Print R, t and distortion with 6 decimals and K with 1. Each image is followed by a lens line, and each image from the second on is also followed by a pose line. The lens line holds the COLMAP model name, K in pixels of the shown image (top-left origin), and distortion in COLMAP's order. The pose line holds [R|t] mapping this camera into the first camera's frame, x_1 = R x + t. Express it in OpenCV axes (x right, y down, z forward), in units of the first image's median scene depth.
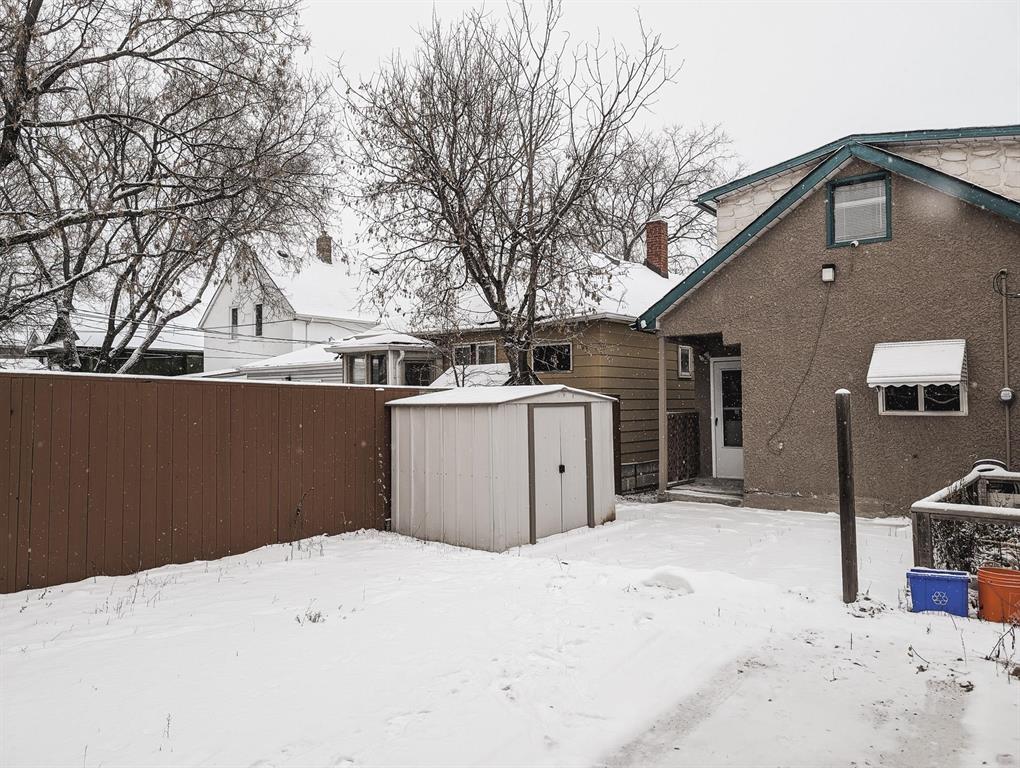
lens RADIAL K [[717.5, 0, 510.0], [0, 717.5, 384.0], [0, 0, 1]] dist [0.111044, -0.095321]
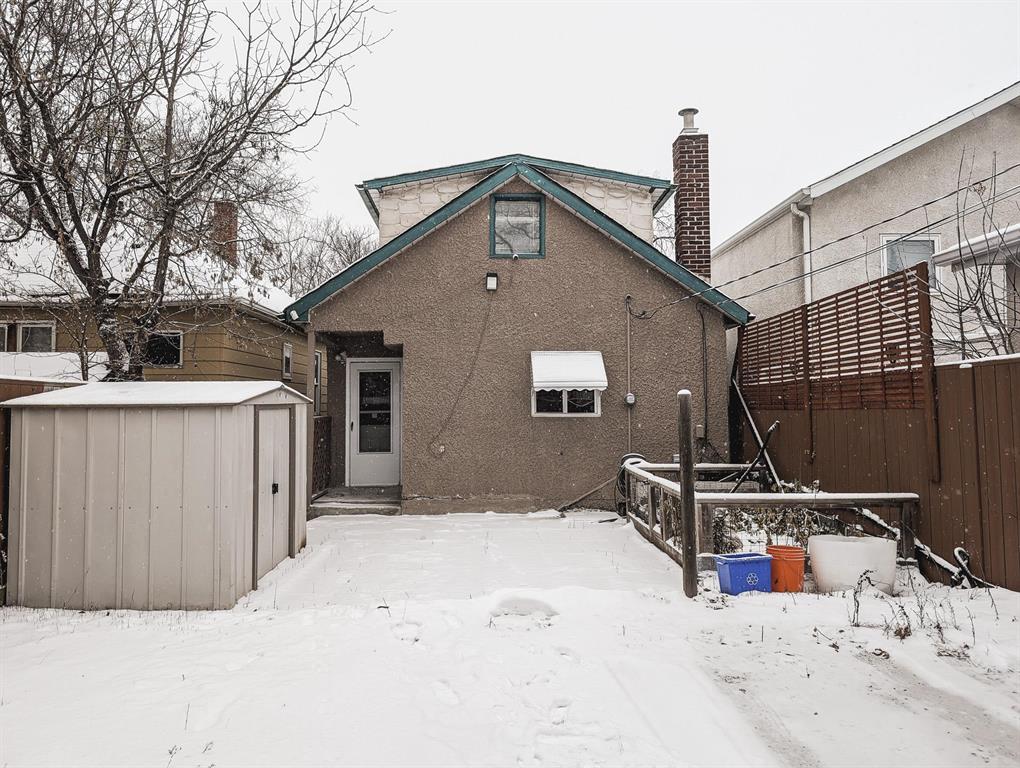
lens RADIAL K [[727.8, 0, 510.0], [0, 727.8, 384.0], [0, 0, 1]] dist [0.050873, -0.059235]
pose [[0.775309, 0.022827, 0.631170, -0.208740], [-0.018024, 0.999739, -0.014017, 0.009179], [-0.631325, -0.000509, 0.775518, 0.190327]]
